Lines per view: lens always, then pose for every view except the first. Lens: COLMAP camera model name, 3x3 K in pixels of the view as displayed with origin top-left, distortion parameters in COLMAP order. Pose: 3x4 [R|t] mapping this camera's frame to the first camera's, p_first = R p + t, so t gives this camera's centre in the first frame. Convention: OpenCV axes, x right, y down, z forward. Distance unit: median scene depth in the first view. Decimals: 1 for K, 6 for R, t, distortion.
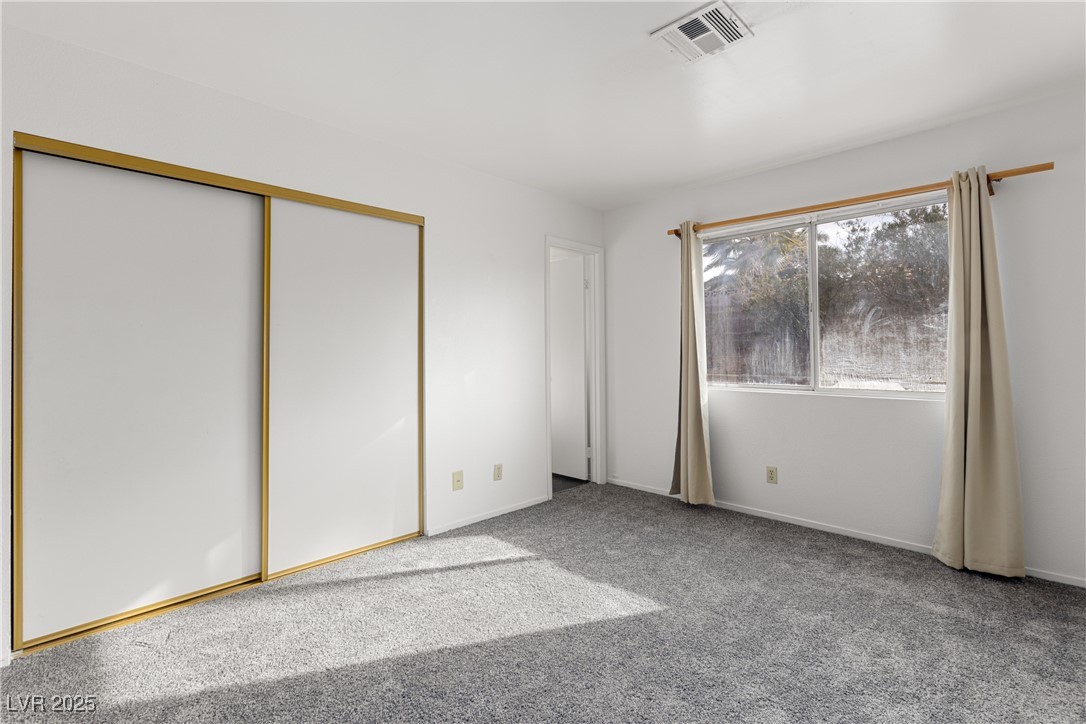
lens RADIAL K [[498.4, 0, 546.2], [0, 498.4, 353.4], [0, 0, 1]] dist [-0.001352, -0.000227]
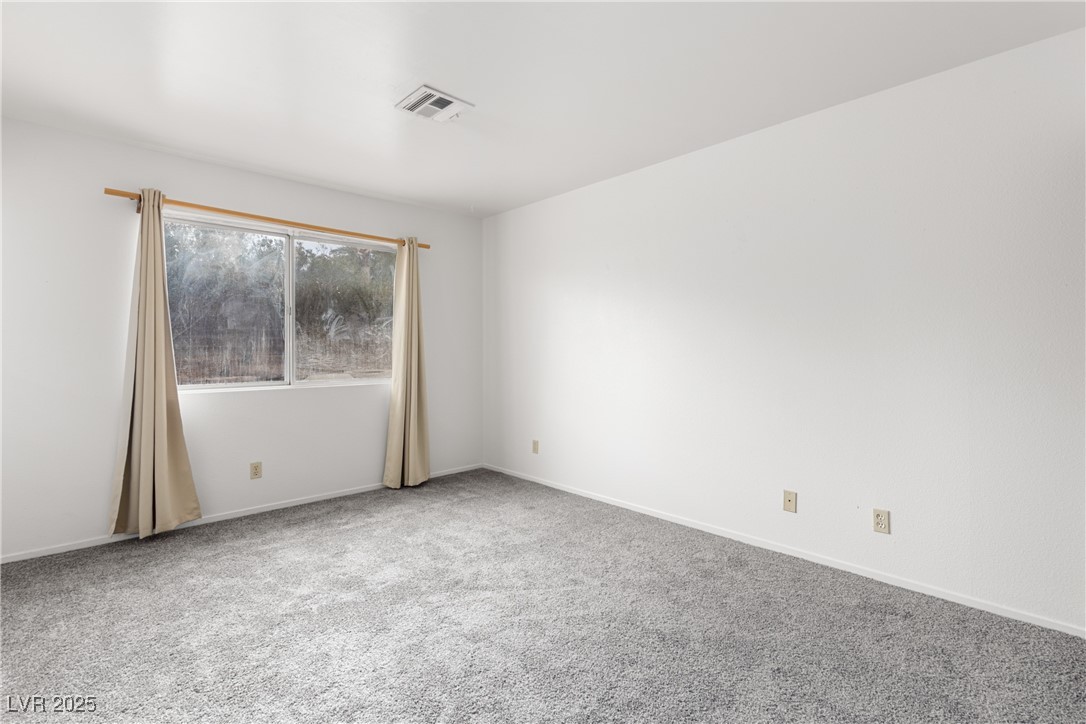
lens RADIAL K [[498.4, 0, 546.1], [0, 498.4, 358.0], [0, 0, 1]] dist [-0.001352, -0.000227]
pose [[0.060821, -0.013069, 0.998063, -0.554268], [0.001276, 0.999914, 0.013016, -0.000079], [-0.998148, 0.000481, 0.060832, 0.351695]]
